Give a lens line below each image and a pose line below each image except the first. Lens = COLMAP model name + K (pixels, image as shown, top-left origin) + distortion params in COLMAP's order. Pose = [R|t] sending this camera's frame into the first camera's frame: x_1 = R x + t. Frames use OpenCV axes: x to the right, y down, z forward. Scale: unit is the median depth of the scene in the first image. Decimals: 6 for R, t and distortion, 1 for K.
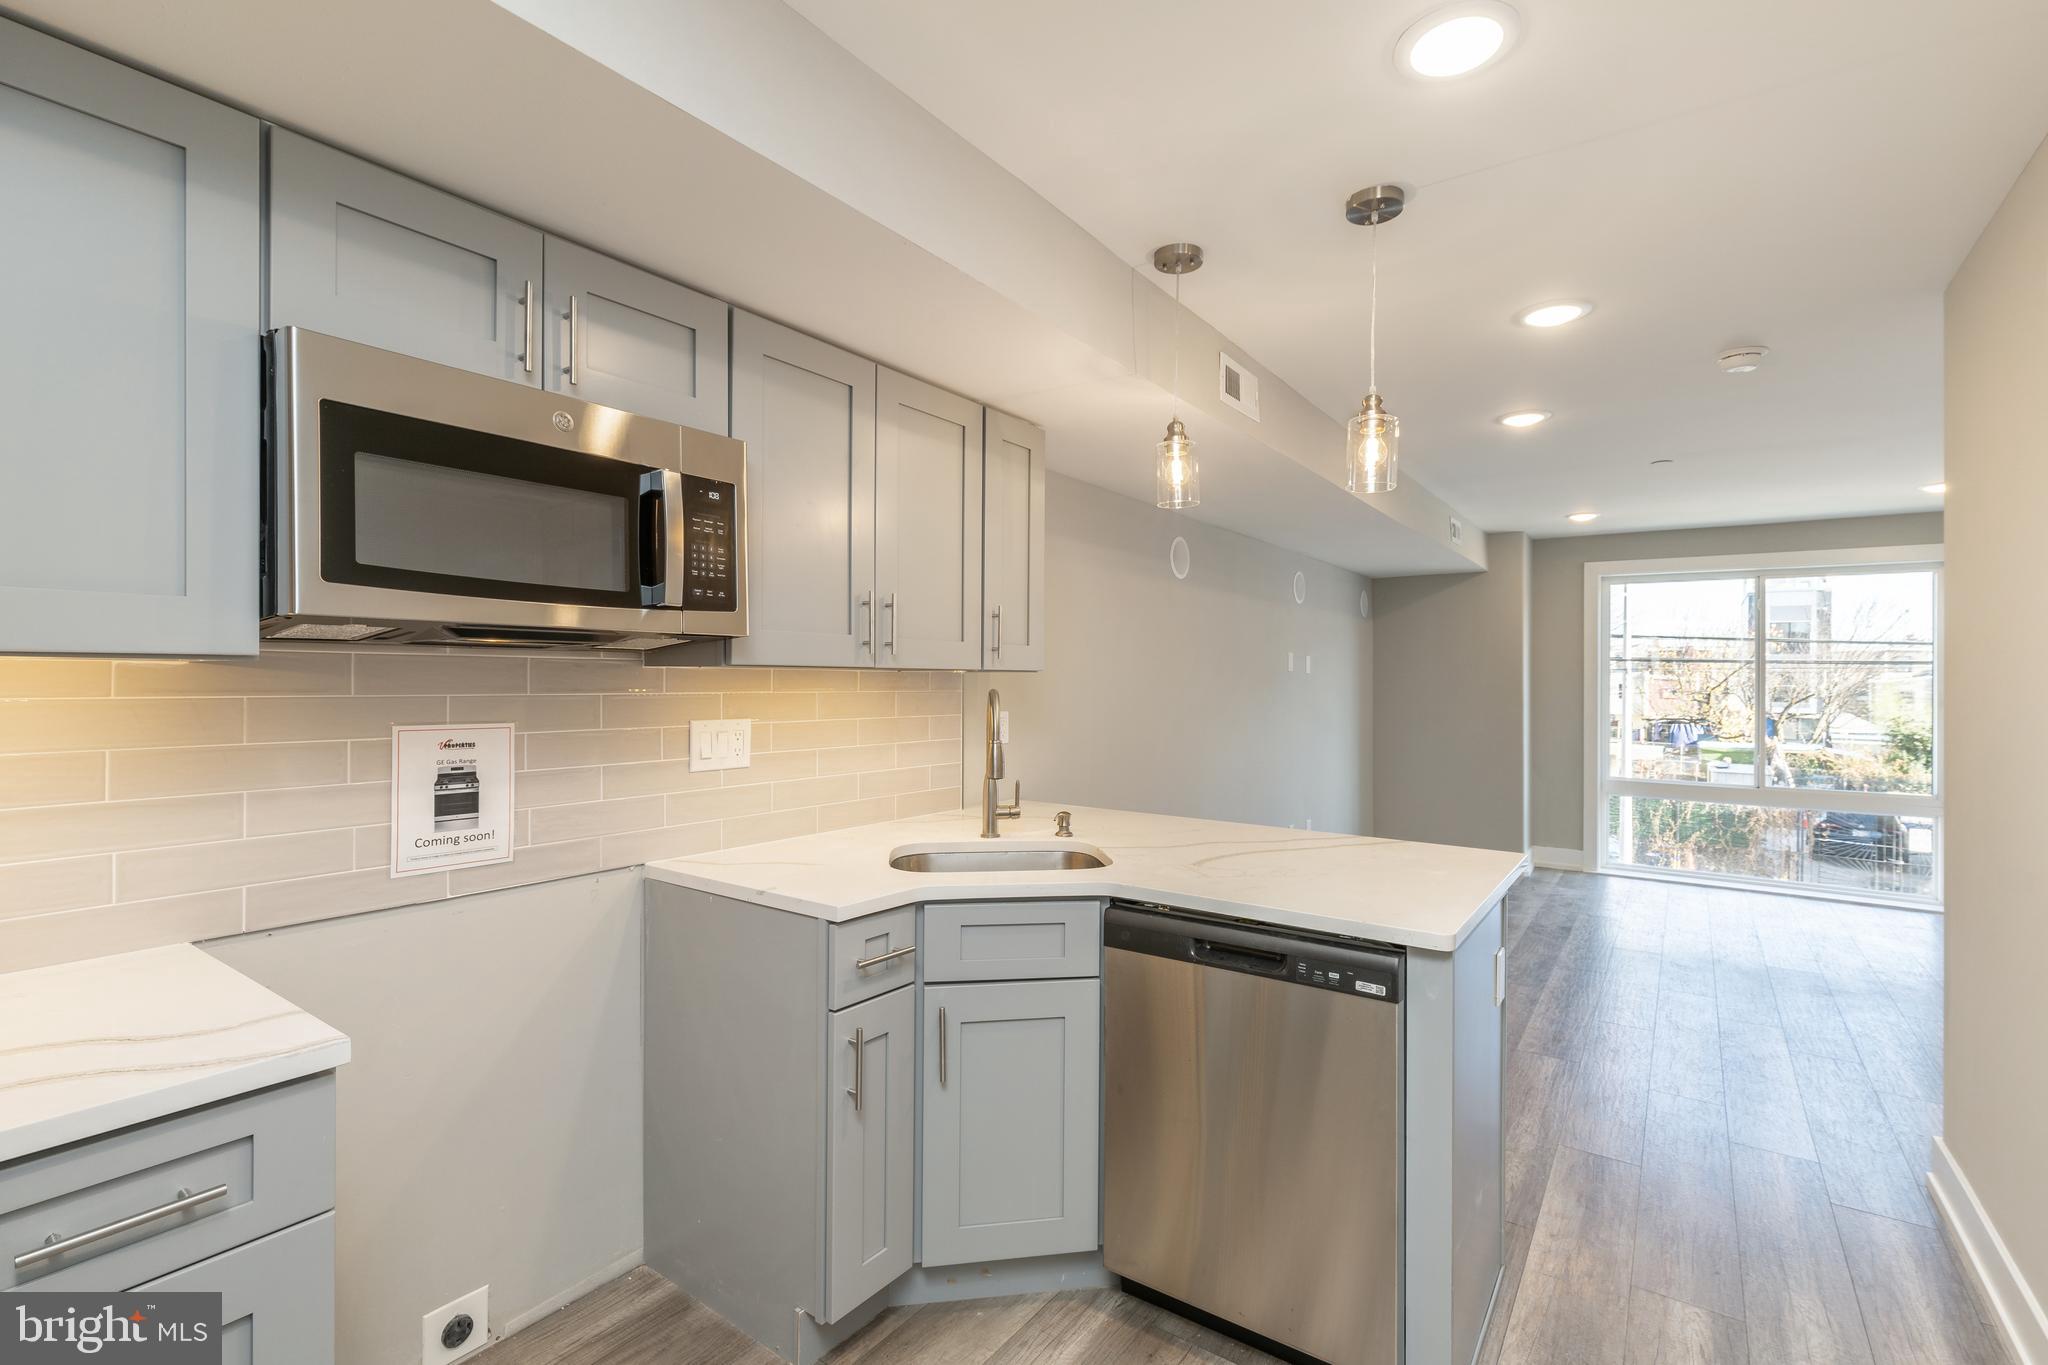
lens RADIAL K [[957.1, 0, 1024.0], [0, 957.1, 682.5], [0, 0, 1]] dist [0.033089, -0.000037]
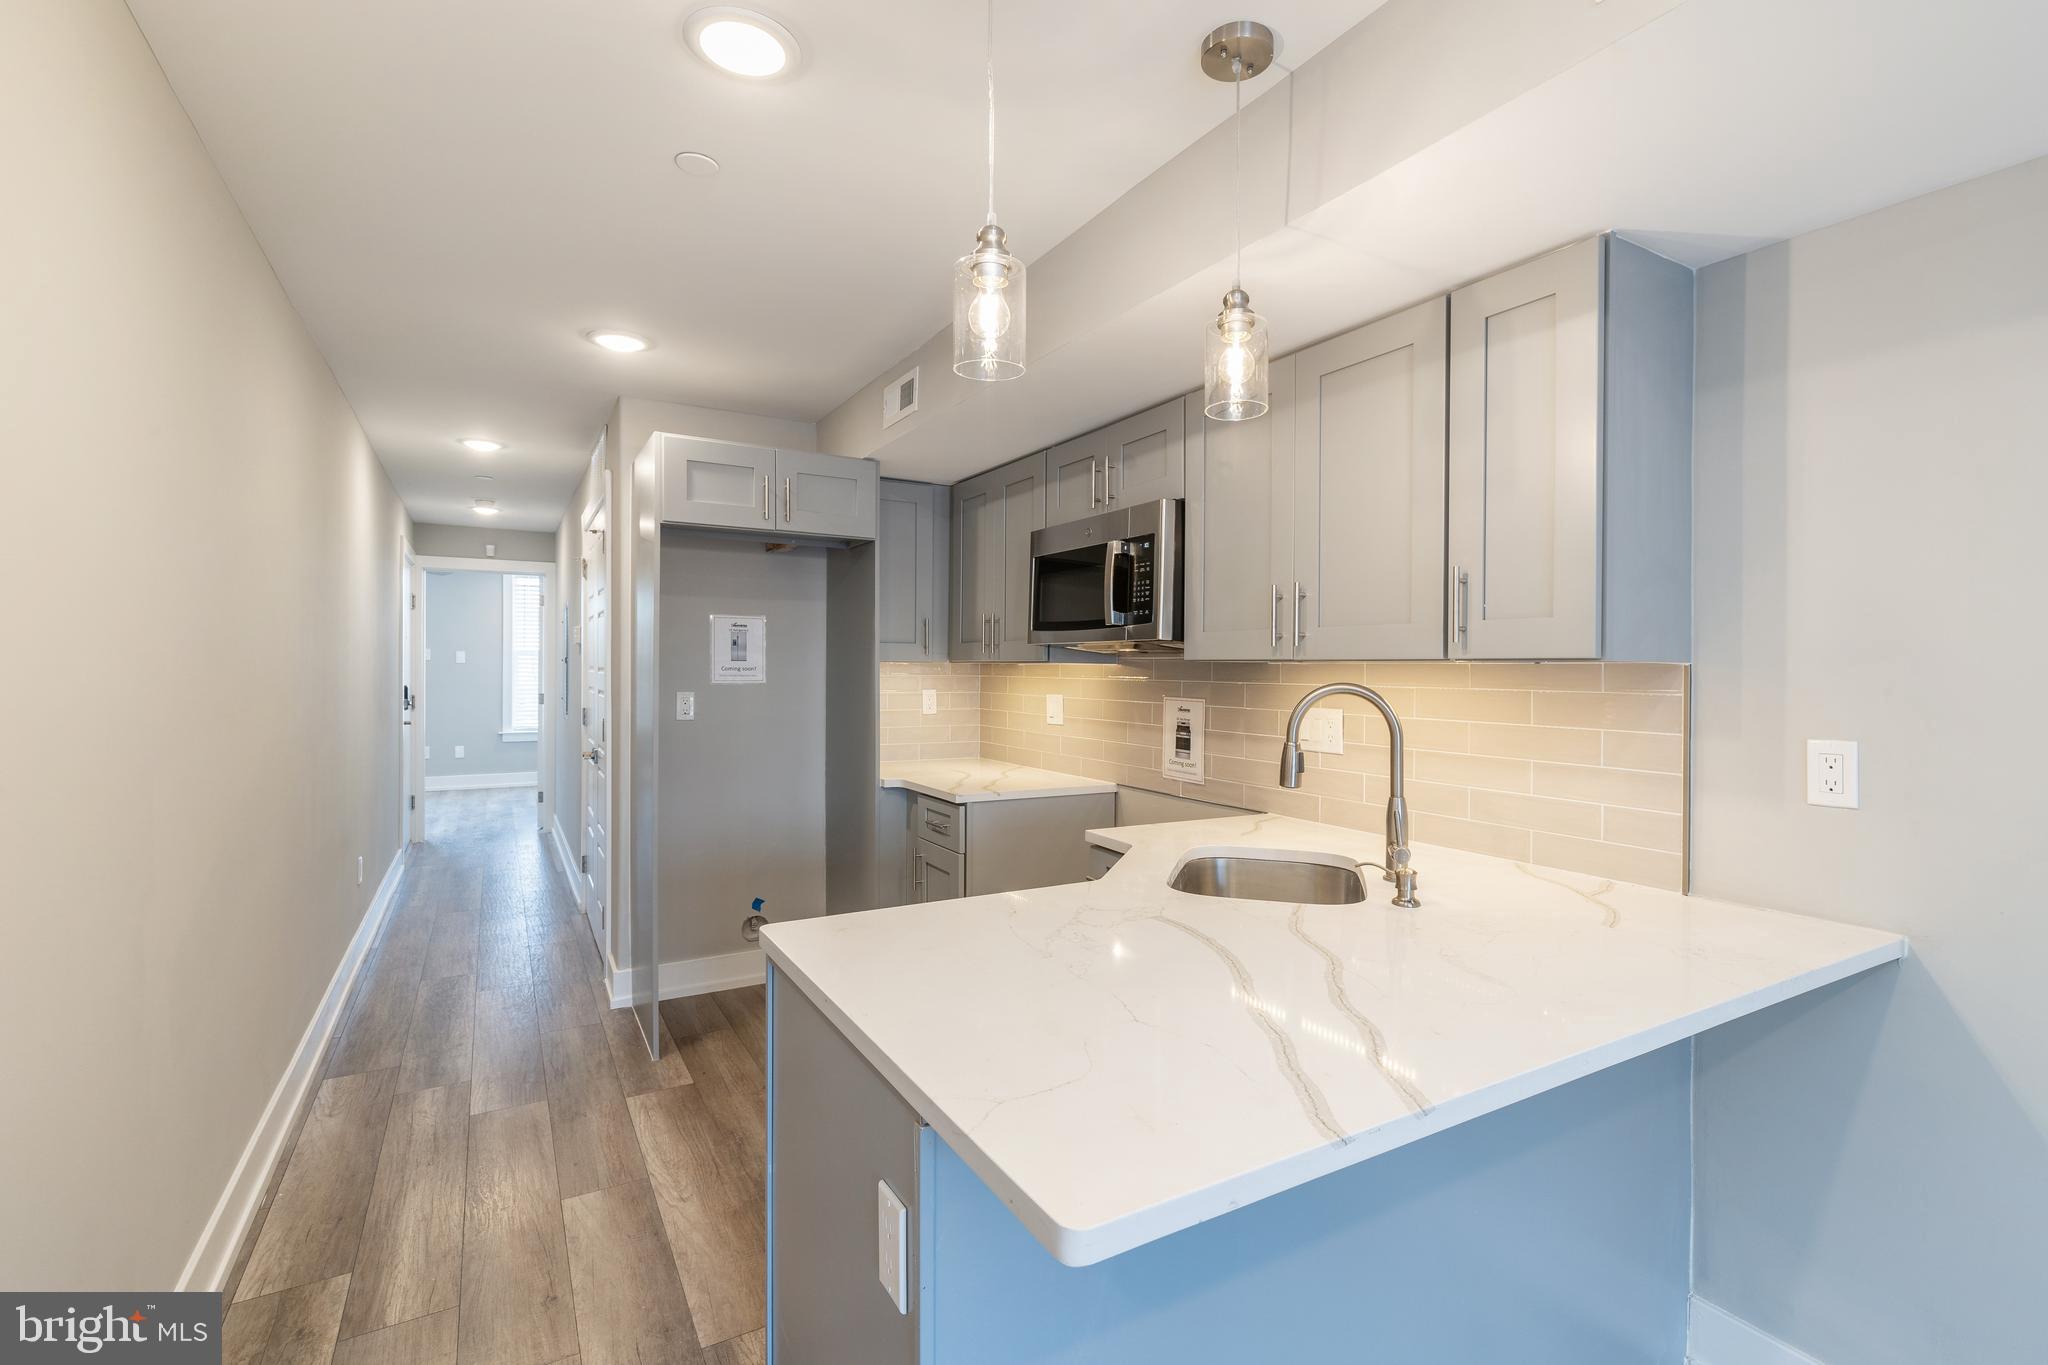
lens RADIAL K [[929.1, 0, 1036.6], [0, 929.1, 680.6], [0, 0, 1]] dist [0.010416, 0.000013]
pose [[-0.424636, 0.003042, -0.905359, 1.003123], [-0.013983, 0.999853, 0.009918, -0.000620], [0.905256, 0.016871, -0.424531, 1.422377]]
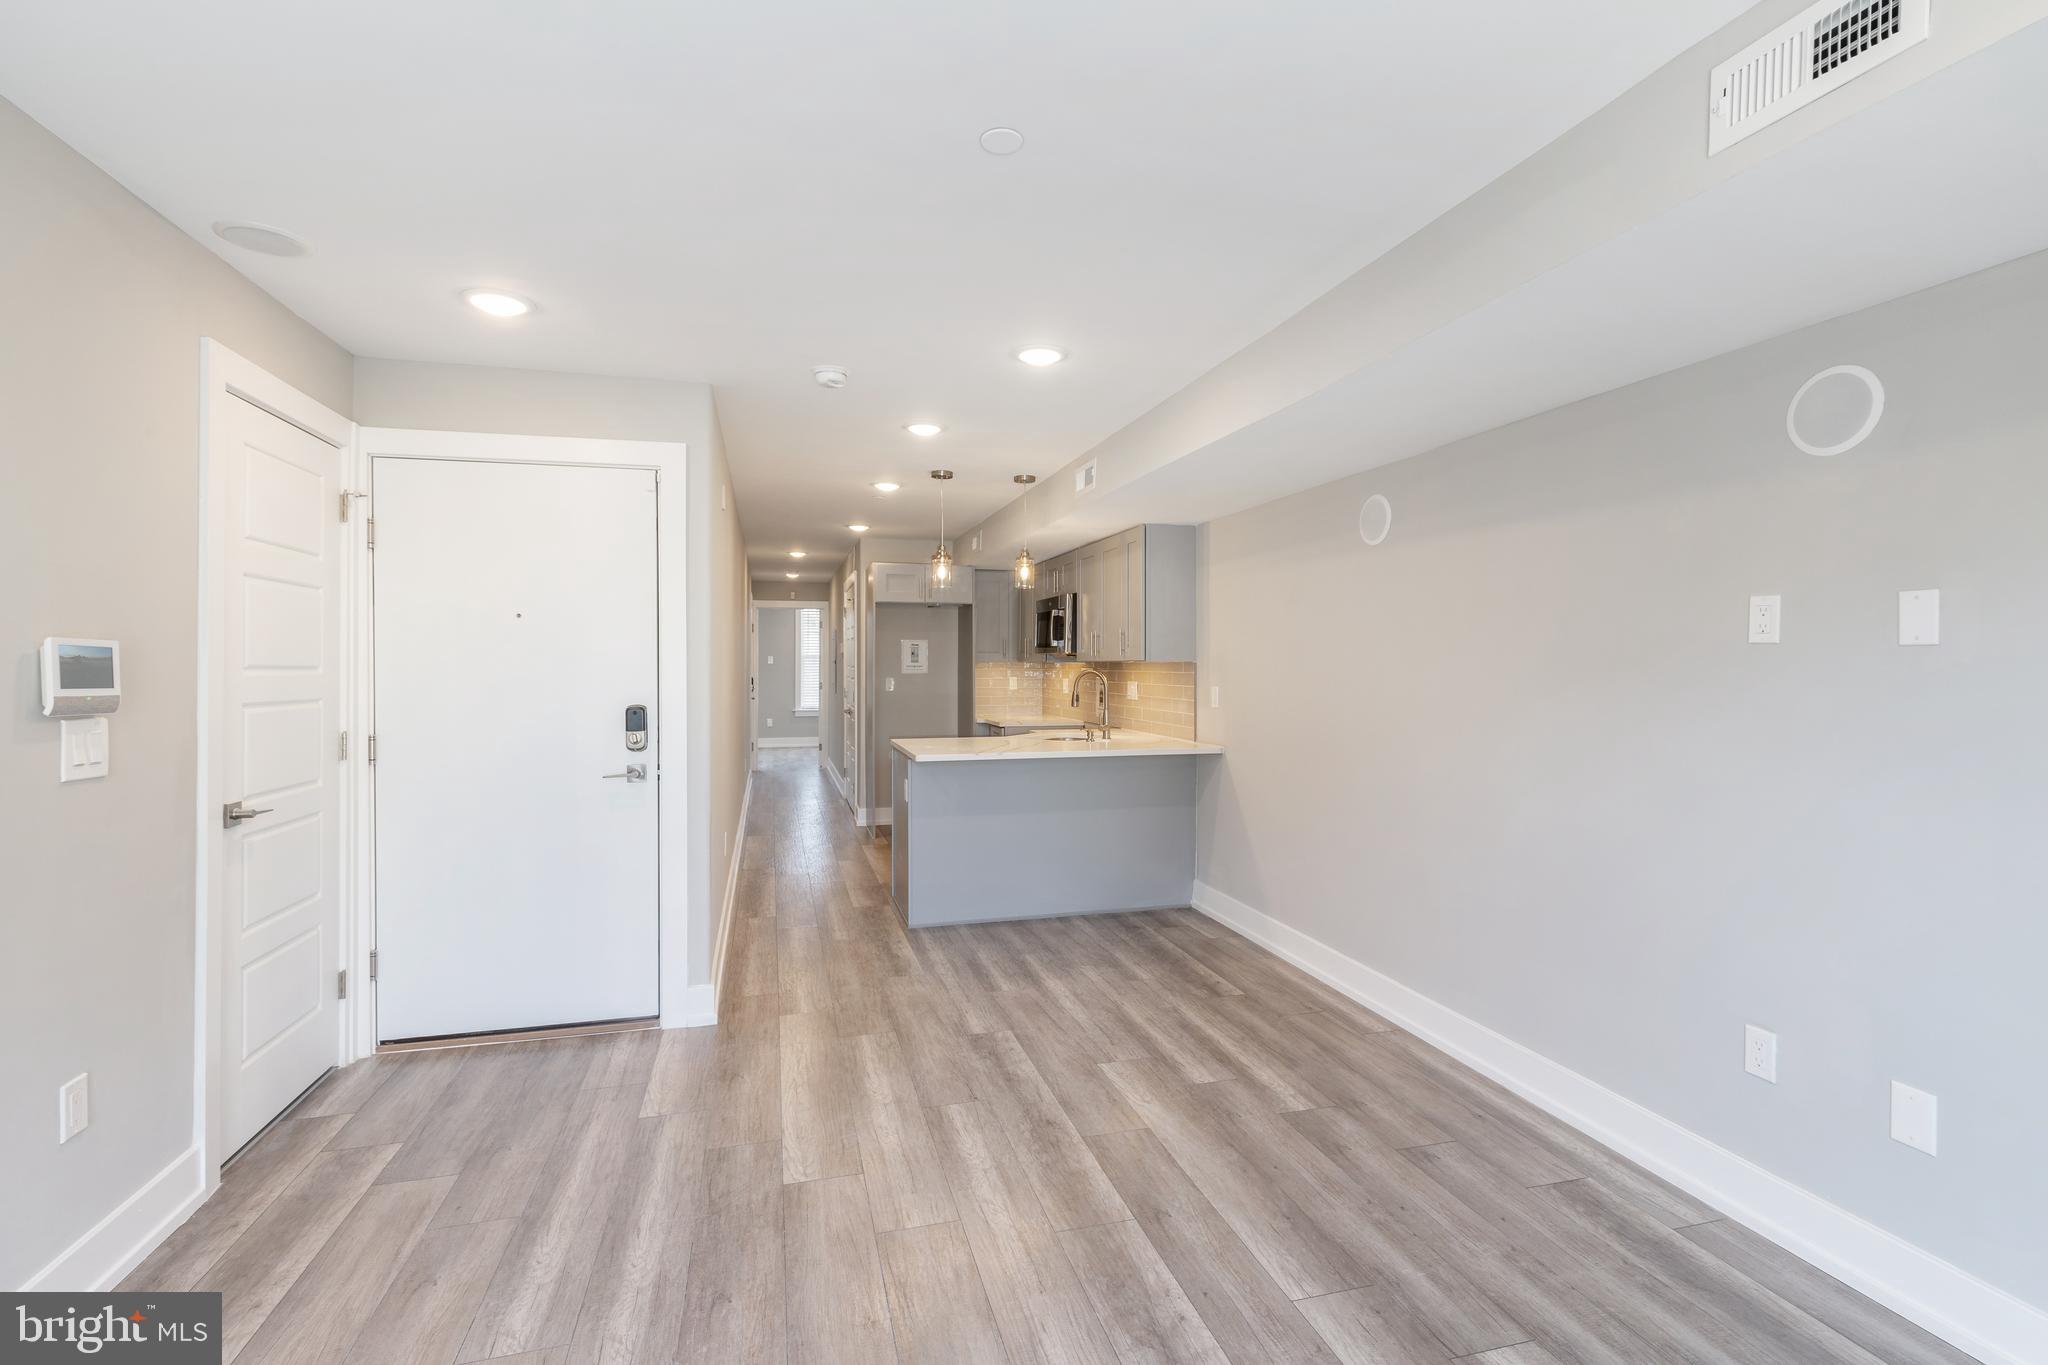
lens RADIAL K [[929.1, 0, 1036.6], [0, 929.1, 680.6], [0, 0, 1]] dist [0.010416, 0.000013]
pose [[-0.634695, 0.004393, -0.772750, 2.257606], [-0.009704, 0.999860, 0.013654, 0.005294], [0.772702, 0.016165, -0.634563, 2.976633]]
